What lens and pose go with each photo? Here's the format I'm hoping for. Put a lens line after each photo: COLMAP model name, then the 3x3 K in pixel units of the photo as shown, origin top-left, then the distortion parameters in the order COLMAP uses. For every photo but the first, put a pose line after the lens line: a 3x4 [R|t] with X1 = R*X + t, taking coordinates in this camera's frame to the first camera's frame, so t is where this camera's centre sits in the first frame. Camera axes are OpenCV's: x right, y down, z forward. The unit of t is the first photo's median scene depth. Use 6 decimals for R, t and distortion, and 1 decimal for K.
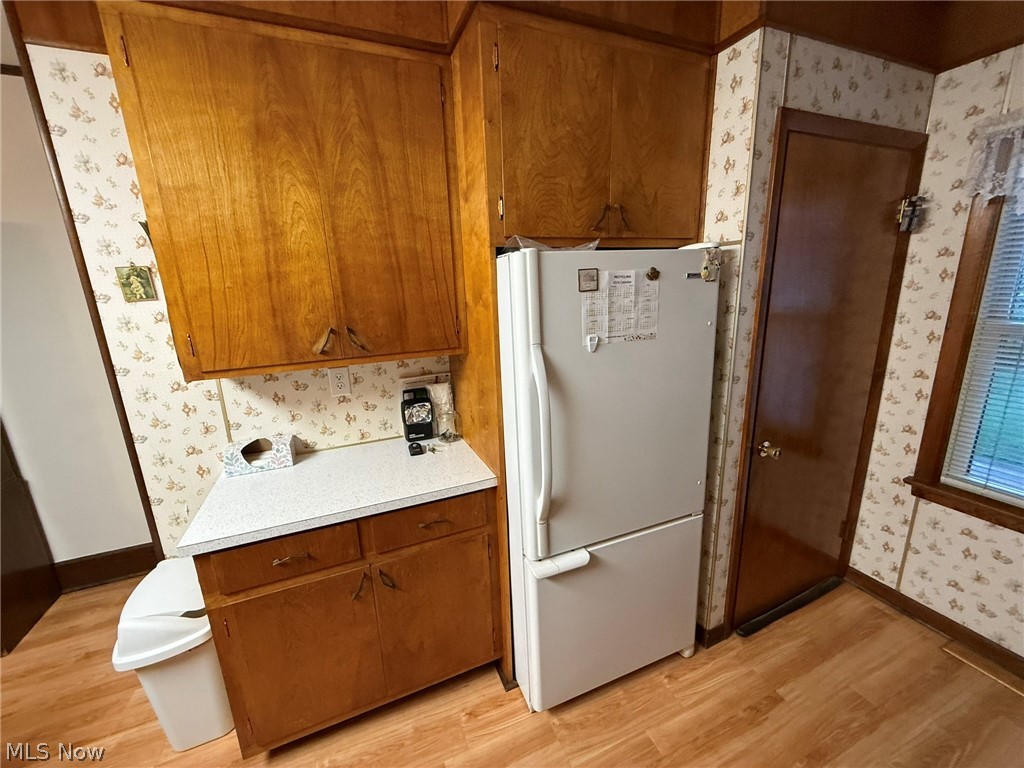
lens RADIAL K [[407.7, 0, 510.1], [0, 407.7, 383.8], [0, 0, 1]] dist [0.000084, -0.000585]
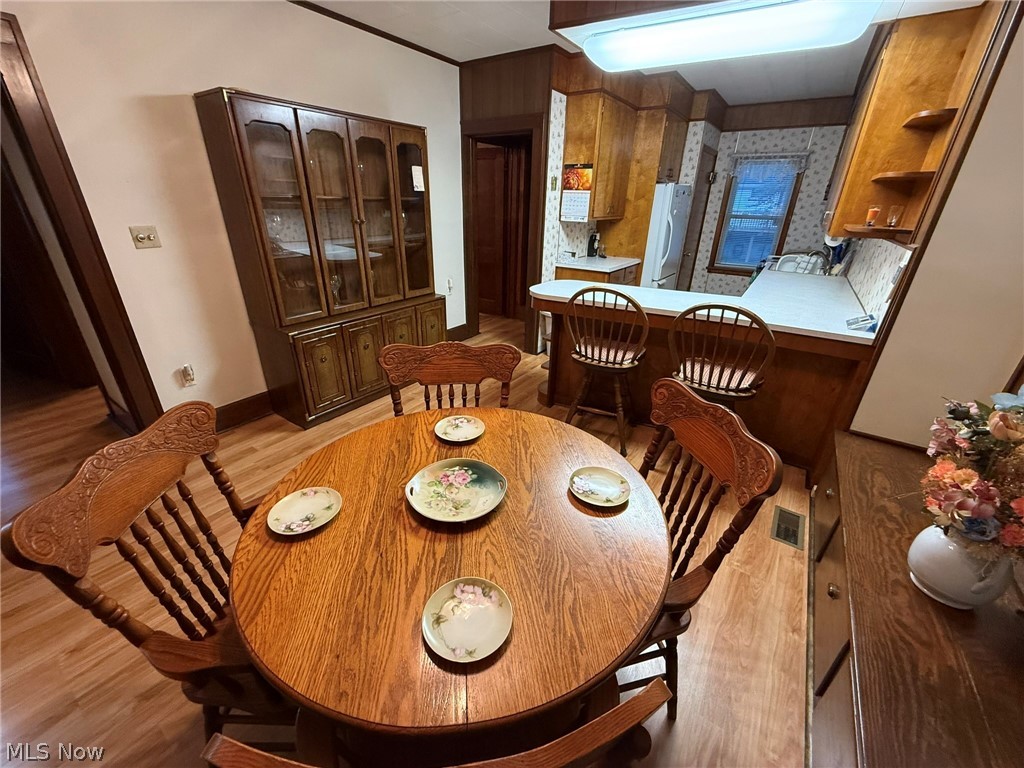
lens RADIAL K [[407.7, 0, 510.1], [0, 407.7, 383.8], [0, 0, 1]] dist [0.000084, -0.000585]
pose [[0.839322, -0.175474, 0.514537, -2.736162], [0.078926, 0.975779, 0.204027, 0.459866], [-0.537875, -0.130634, 0.832841, -1.219502]]
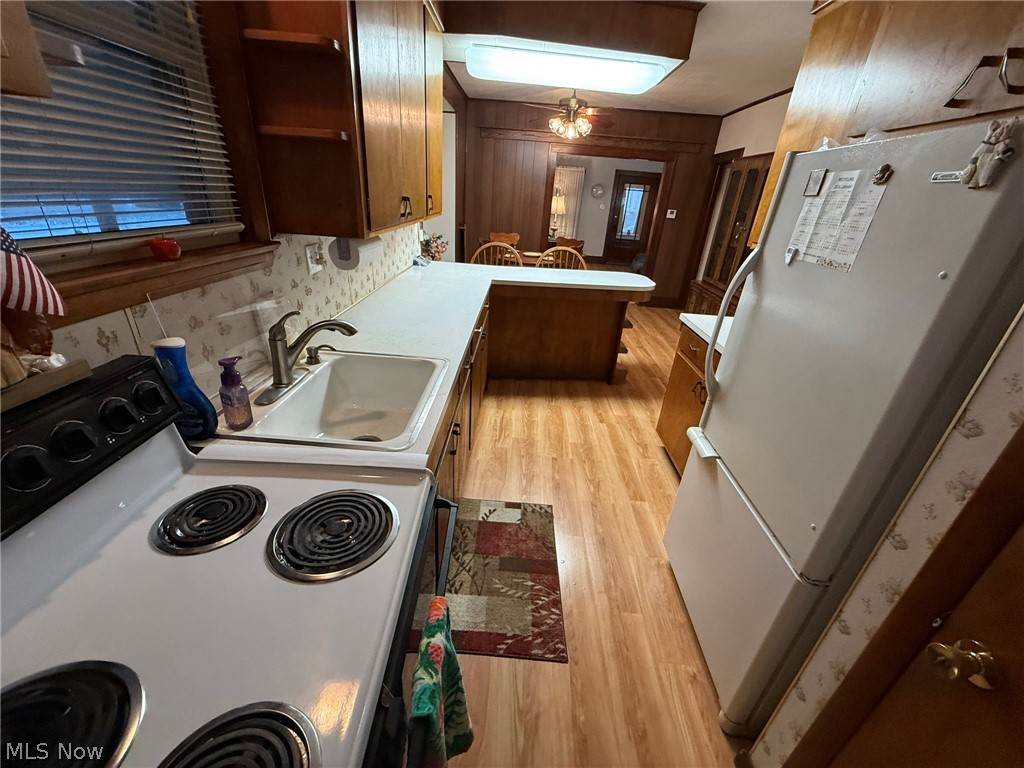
lens RADIAL K [[407.7, 0, 510.1], [0, 407.7, 383.8], [0, 0, 1]] dist [0.000084, -0.000585]
pose [[-0.421718, 0.394972, -0.816181, 1.198263], [-0.263494, 0.807911, 0.527116, -0.164105], [0.867597, 0.437353, -0.236638, 0.698488]]
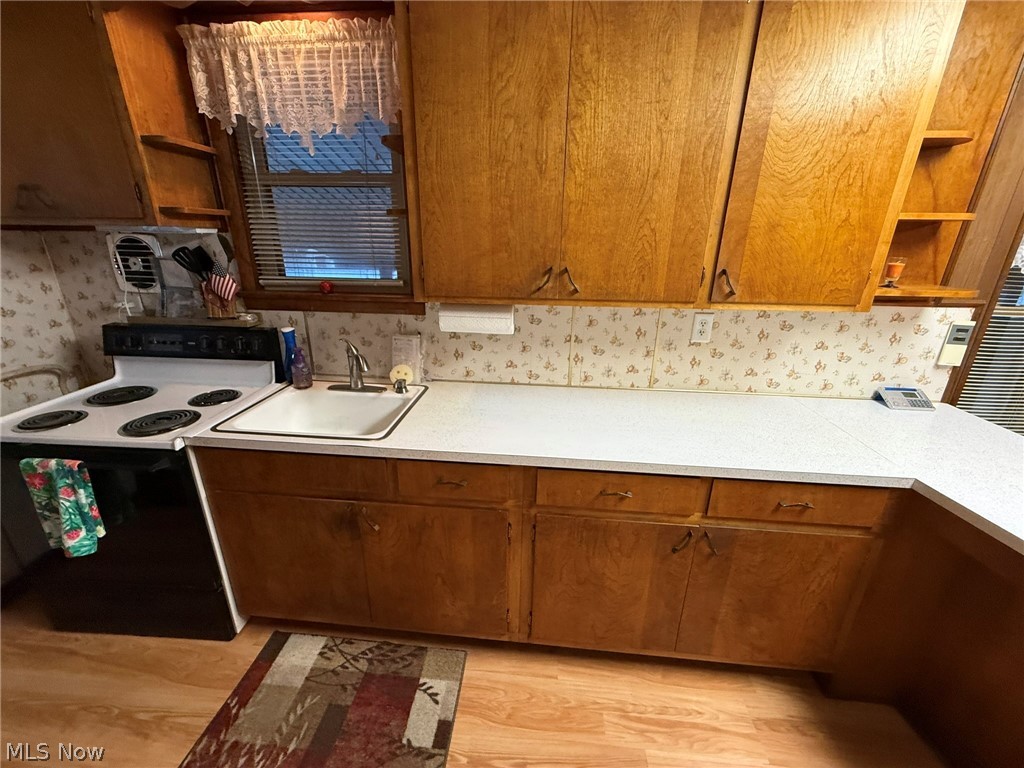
lens RADIAL K [[407.7, 0, 510.1], [0, 407.7, 383.8], [0, 0, 1]] dist [0.000084, -0.000585]
pose [[-0.880250, -0.136246, 0.454530, -0.336774], [0.130011, 0.851986, 0.507165, -0.148968], [-0.456352, 0.505526, -0.732247, 0.756973]]
